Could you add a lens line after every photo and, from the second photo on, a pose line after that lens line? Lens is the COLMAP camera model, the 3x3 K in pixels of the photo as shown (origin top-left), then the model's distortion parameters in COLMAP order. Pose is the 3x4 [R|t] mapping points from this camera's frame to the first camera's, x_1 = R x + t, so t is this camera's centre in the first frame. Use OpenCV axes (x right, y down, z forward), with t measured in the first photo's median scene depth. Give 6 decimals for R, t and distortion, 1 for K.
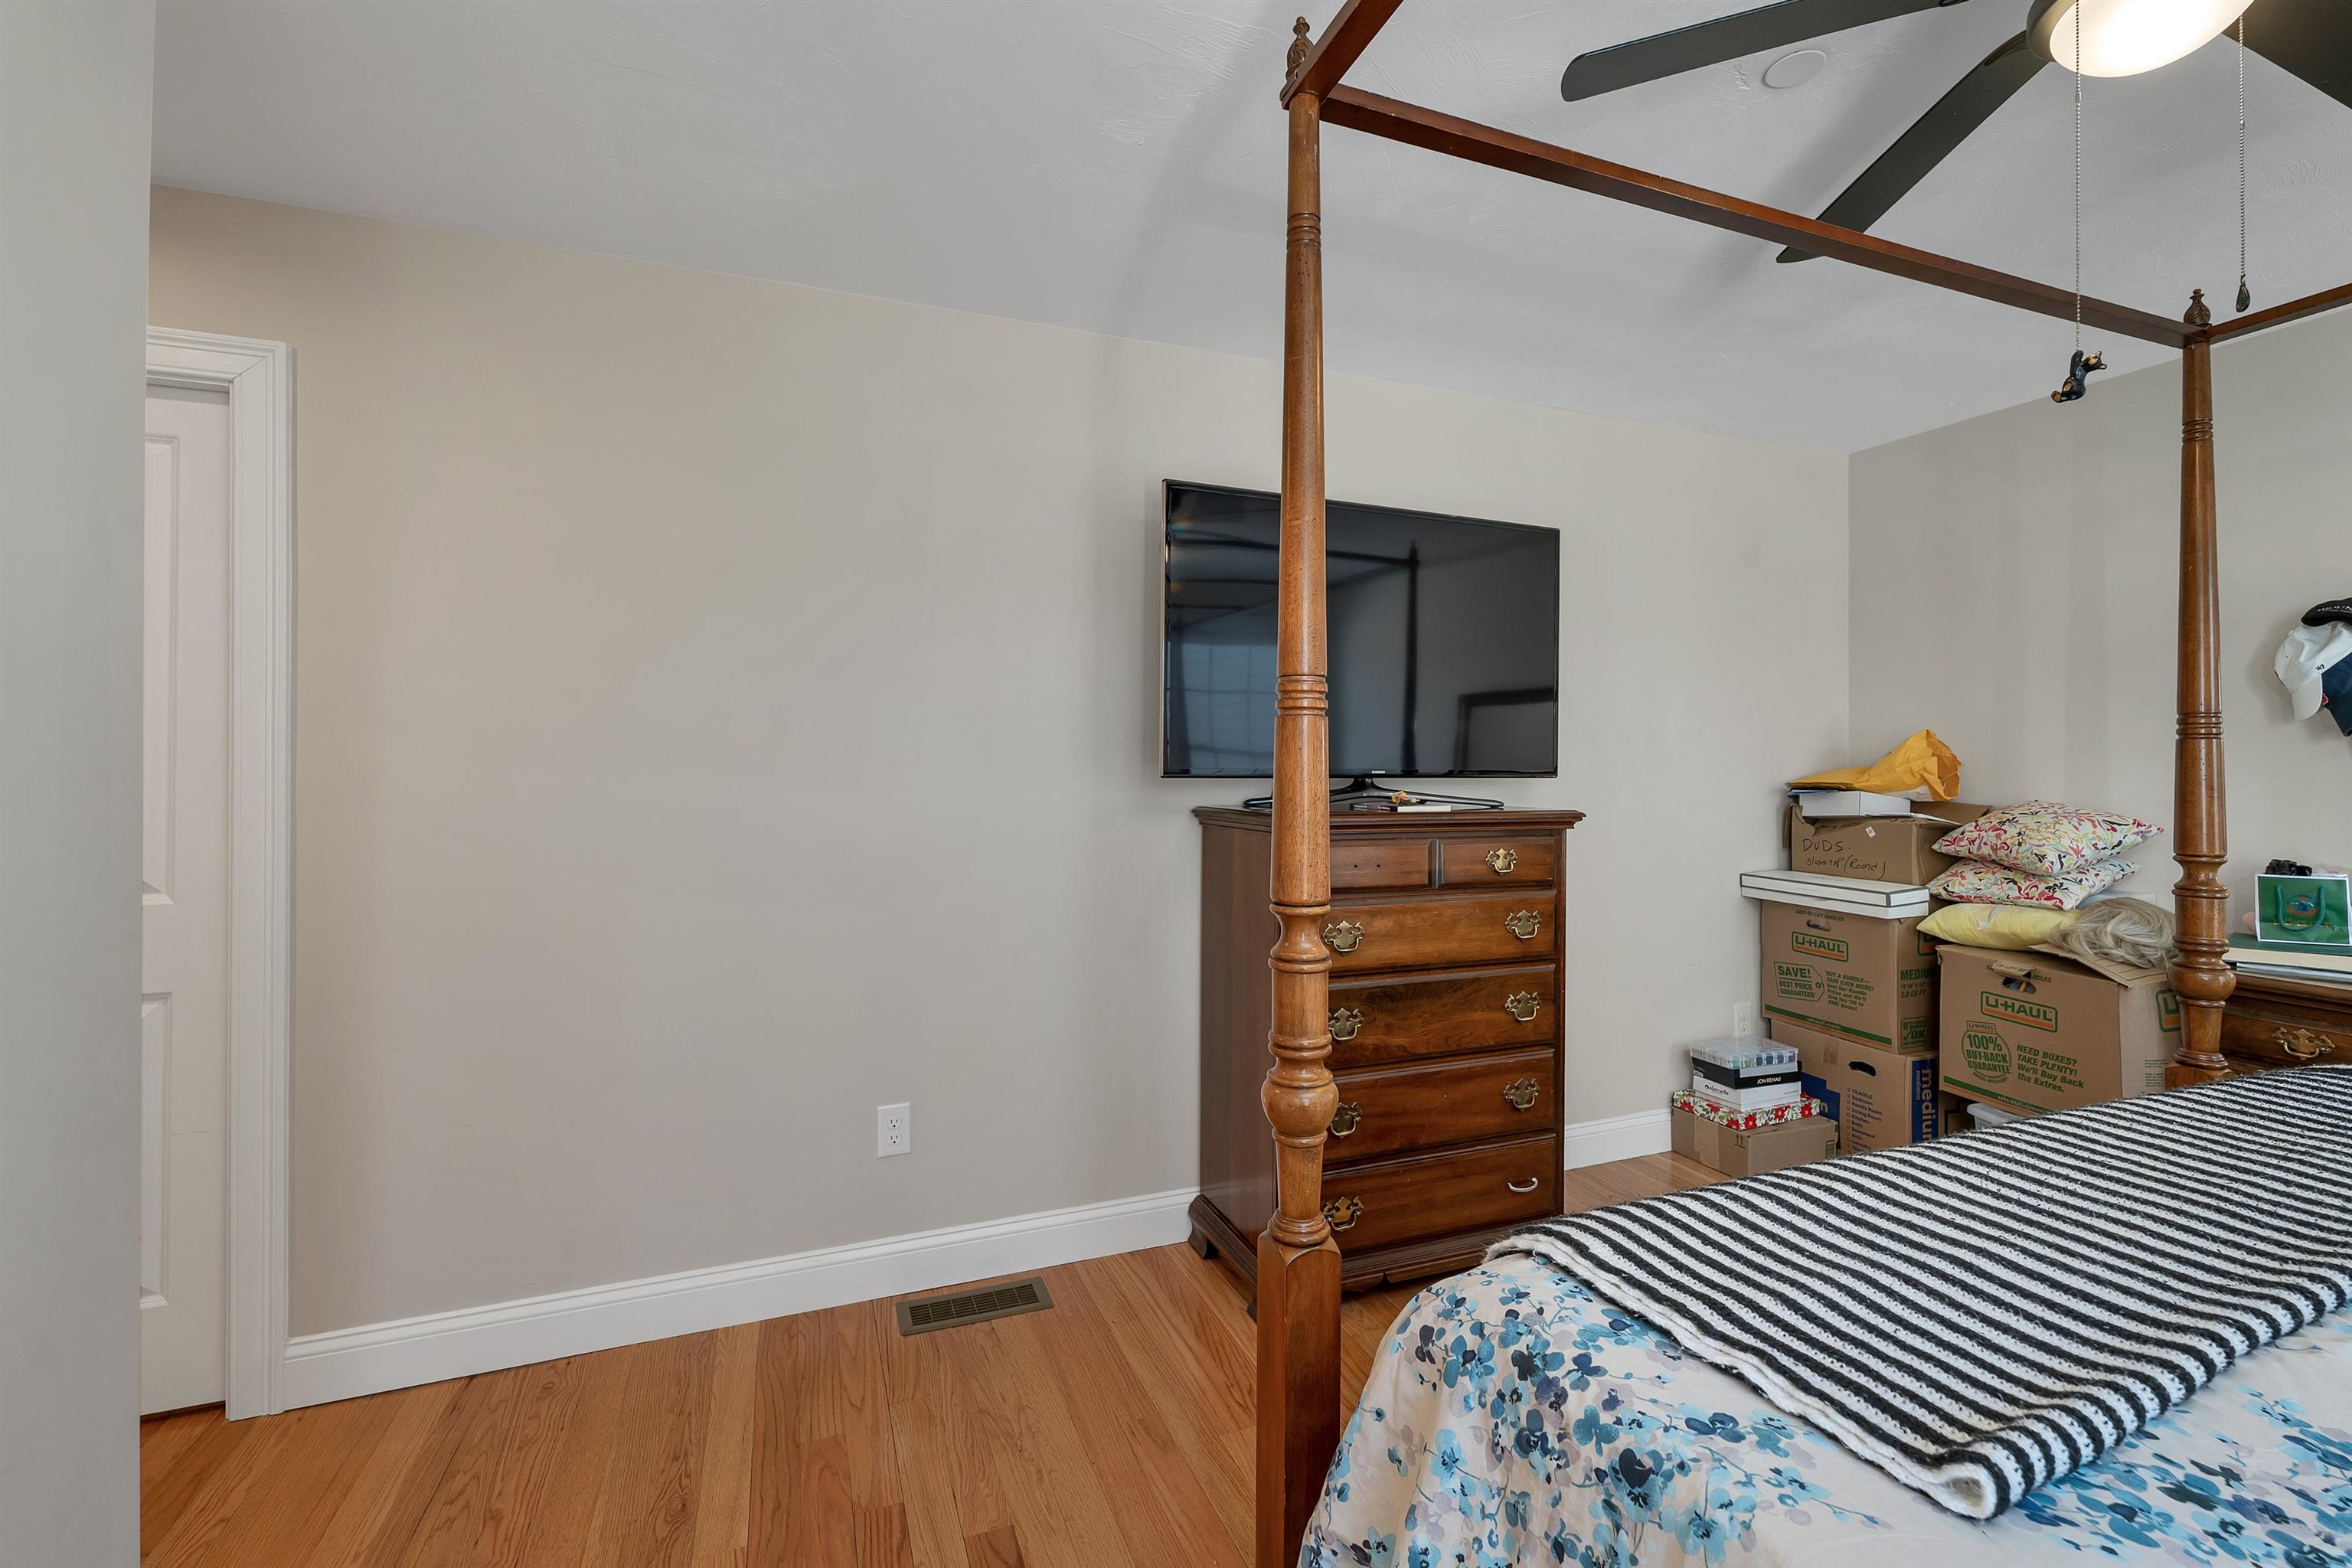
lens RADIAL K [[992.5, 0, 1189.6], [0, 992.5, 764.2], [0, 0, 1]] dist [0.001569, 0.000388]
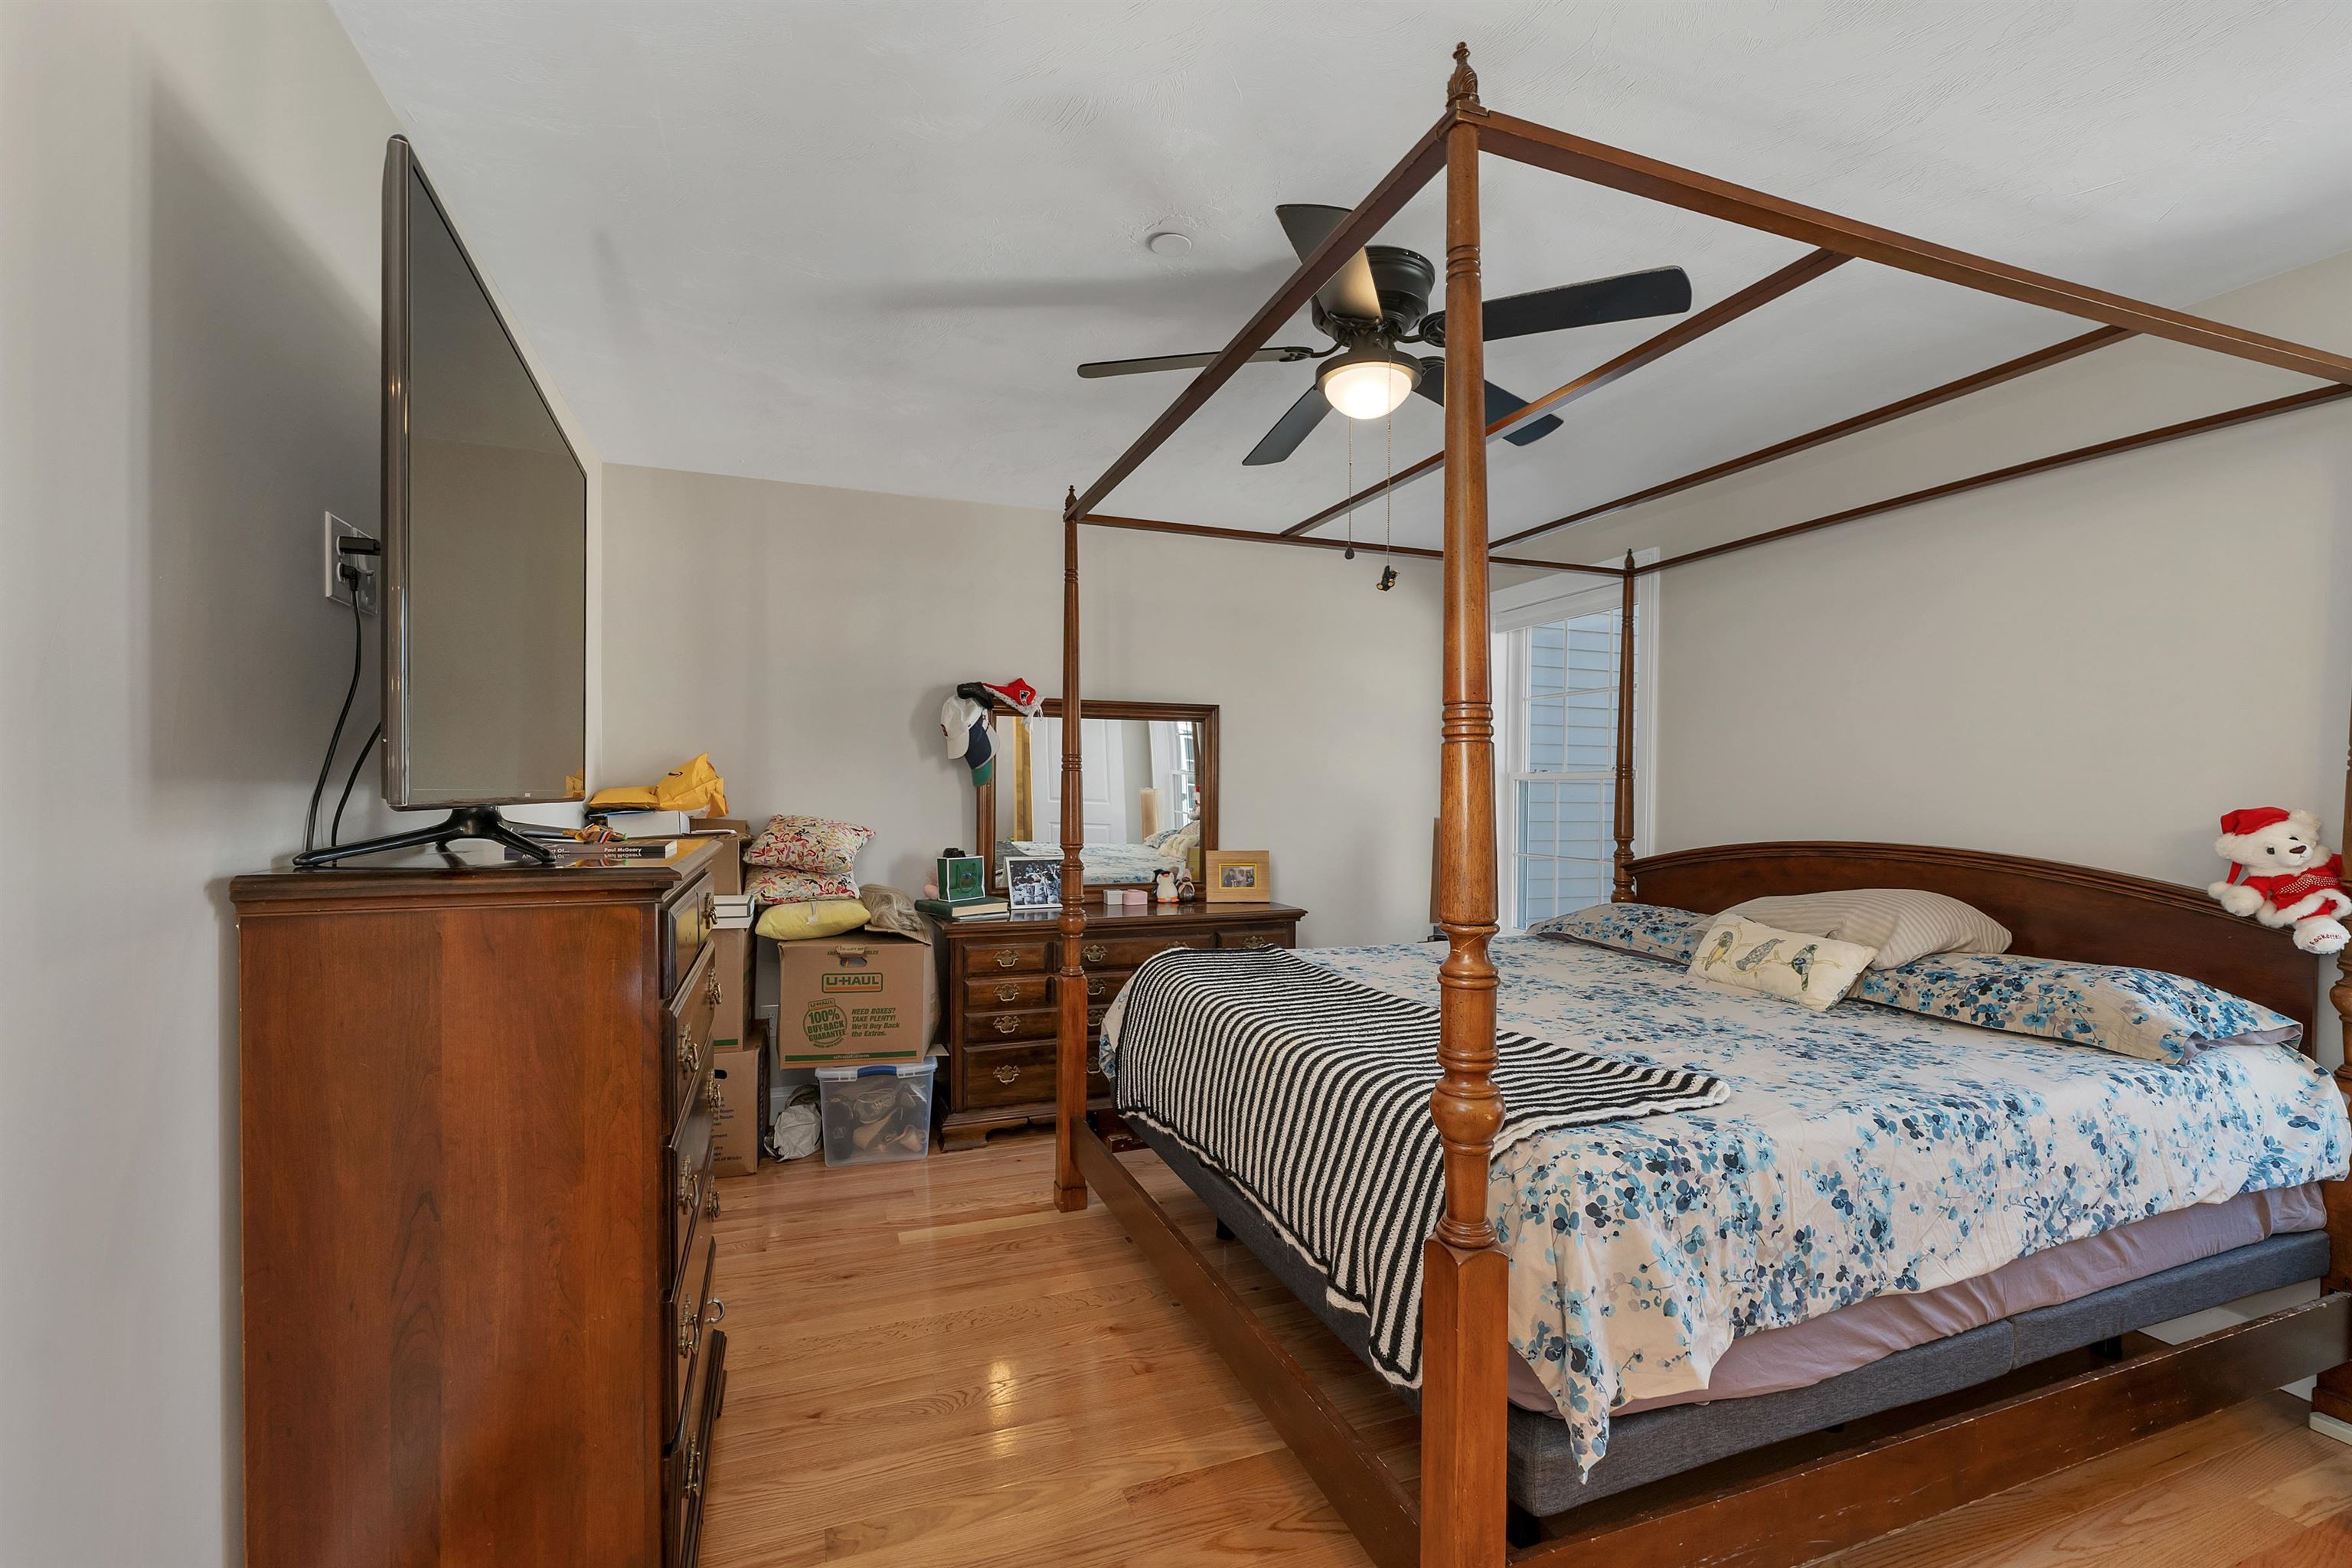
lens RADIAL K [[992.5, 0, 1184.3], [0, 992.5, 800.4], [0, 0, 1]] dist [0.001569, 0.000388]
pose [[0.024257, -0.011354, 0.999641, -0.931706], [-0.007078, 0.999908, 0.011528, 0.002175], [-0.999681, -0.007356, 0.024174, 1.266814]]
